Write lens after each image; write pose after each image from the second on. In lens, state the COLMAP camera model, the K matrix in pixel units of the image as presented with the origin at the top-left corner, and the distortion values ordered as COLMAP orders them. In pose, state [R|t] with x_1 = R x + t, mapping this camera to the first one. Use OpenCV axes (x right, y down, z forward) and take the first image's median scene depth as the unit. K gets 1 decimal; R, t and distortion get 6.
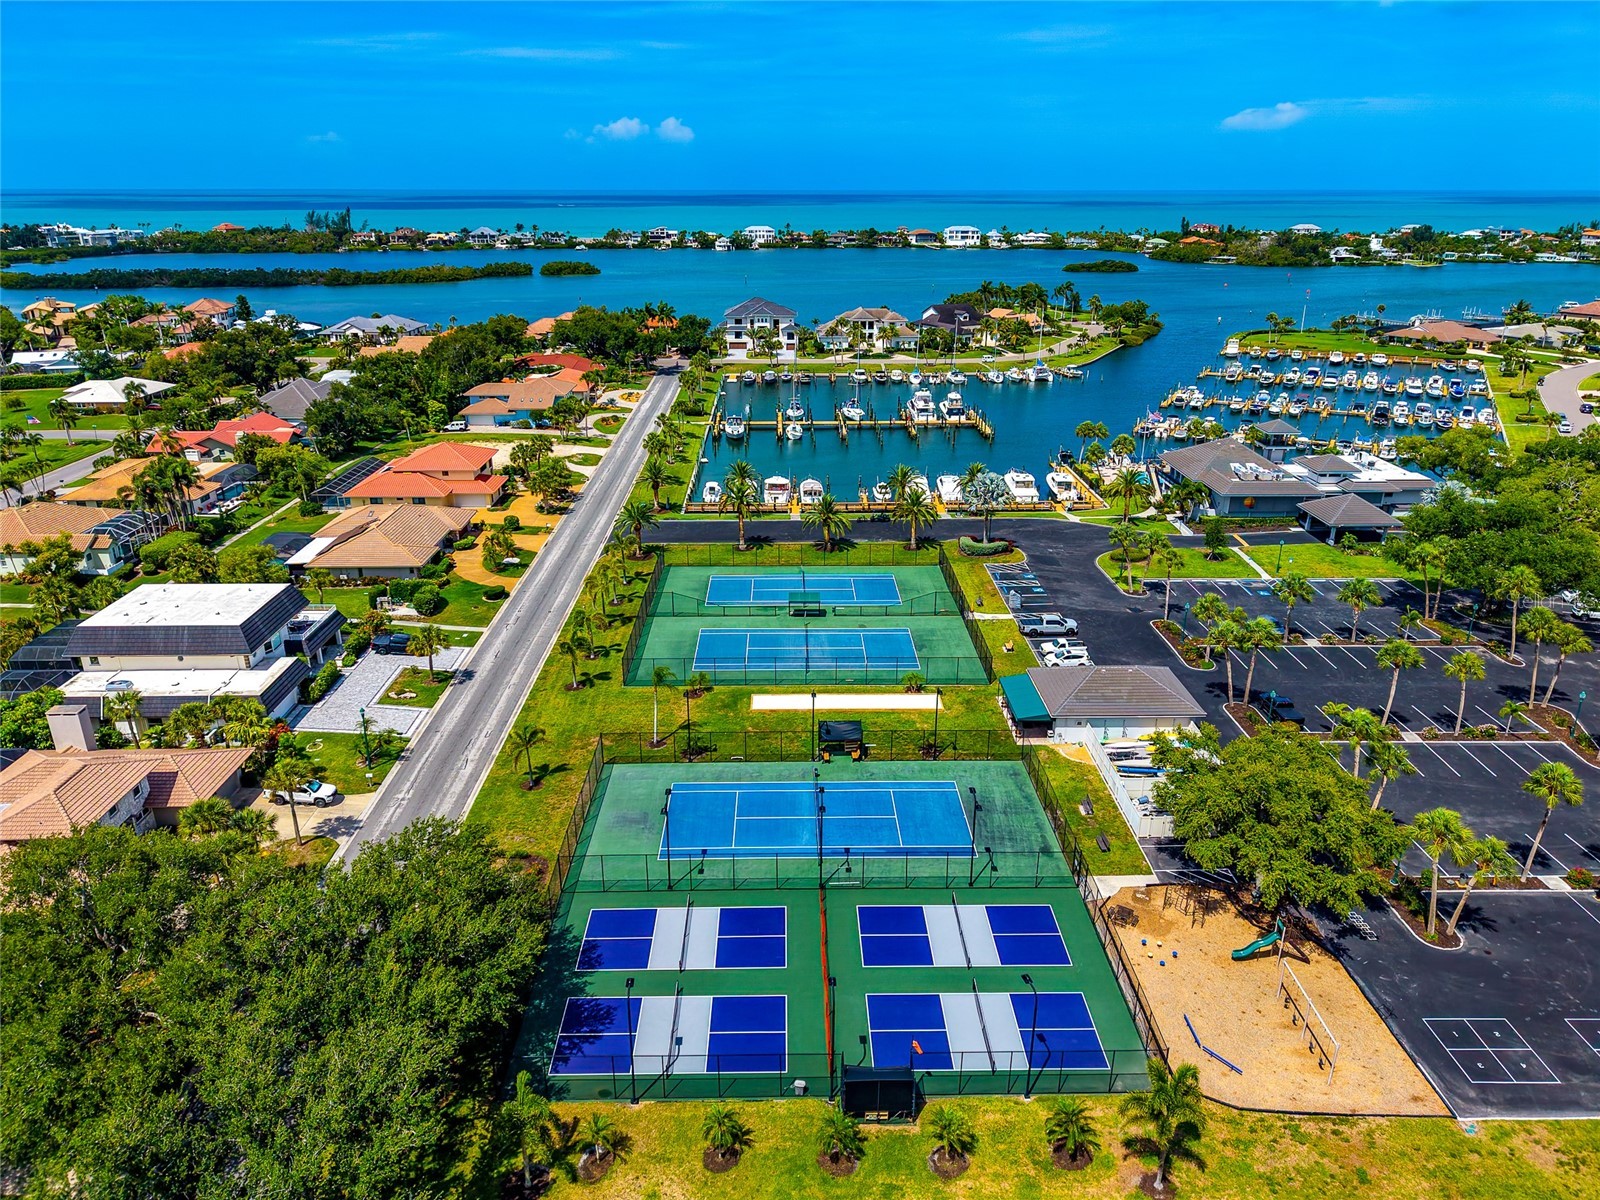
lens RADIAL K [[1070.0, 0, 802.7], [0, 1070.0, 602.0], [0, 0, 1]] dist [0.055191, -0.070170]
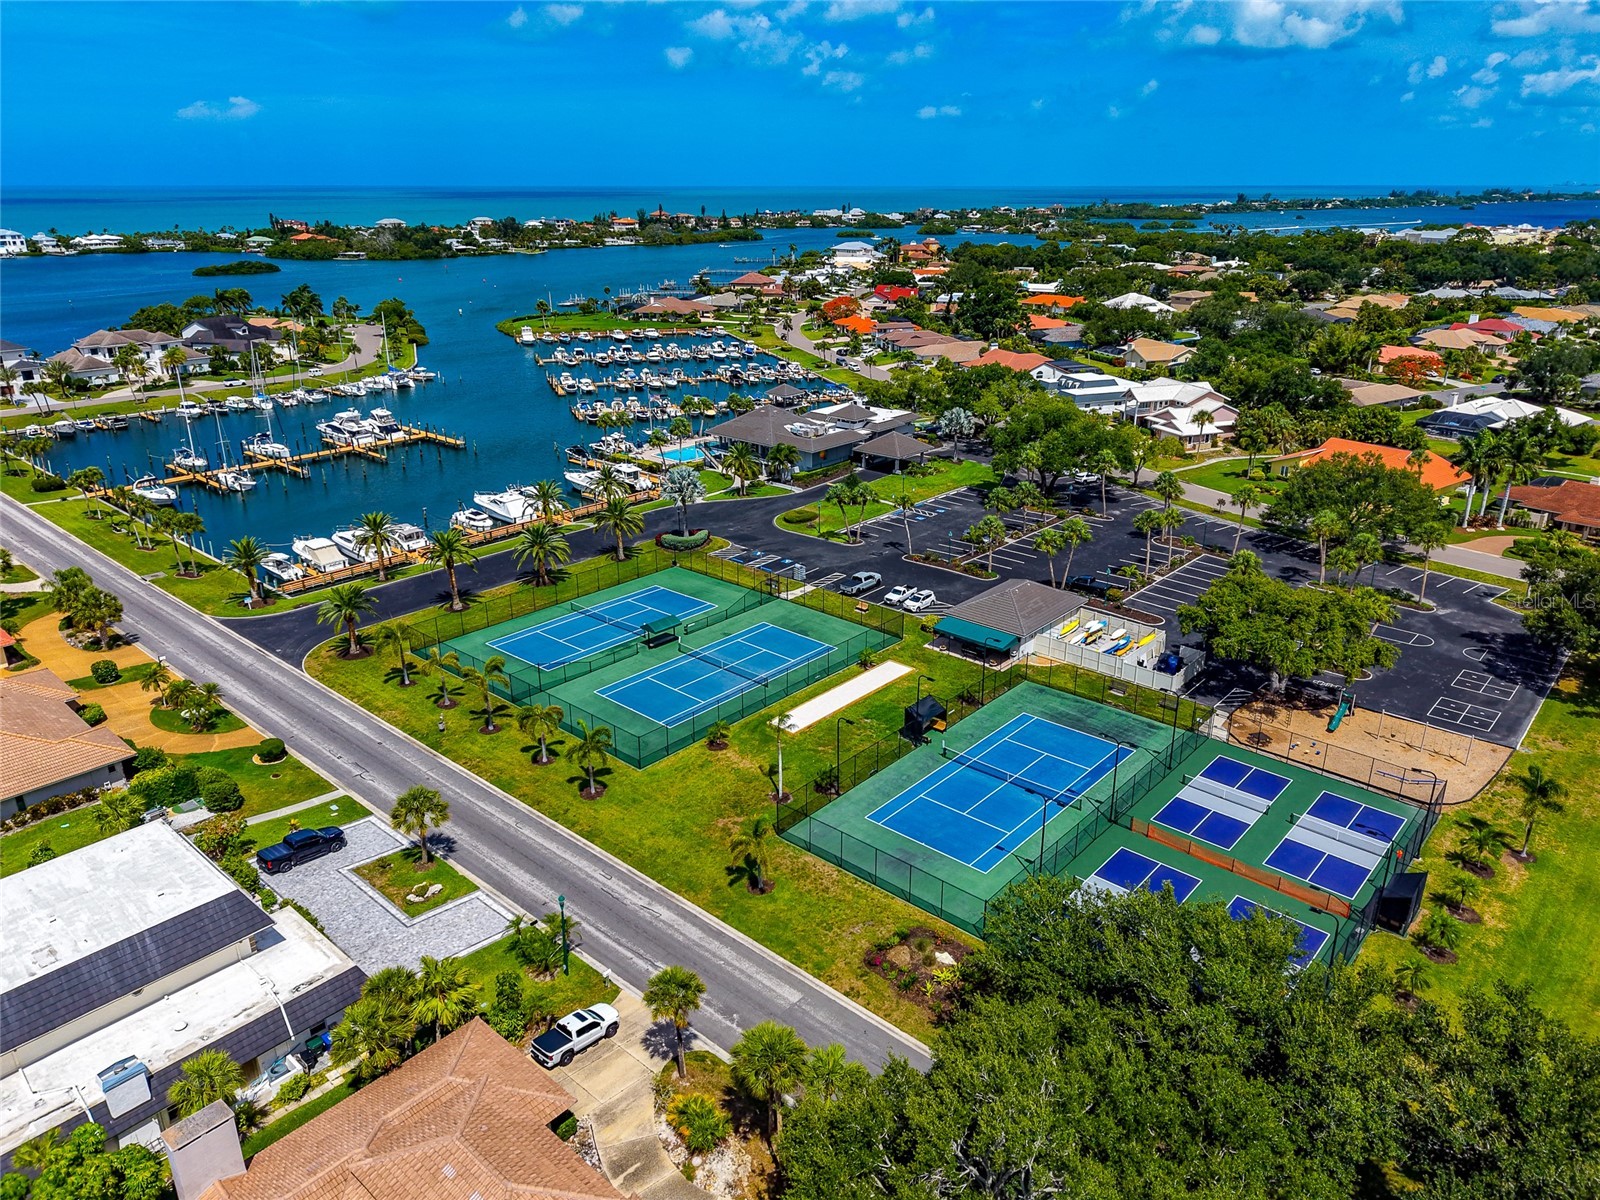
lens RADIAL K [[1070.0, 0, 802.7], [0, 1070.0, 602.0], [0, 0, 1]] dist [0.055191, -0.070170]
pose [[0.672993, -0.268957, 0.689016, -0.536944], [0.266683, 0.957122, 0.113130, -0.092850], [-0.689899, 0.107613, 0.715862, 0.251904]]
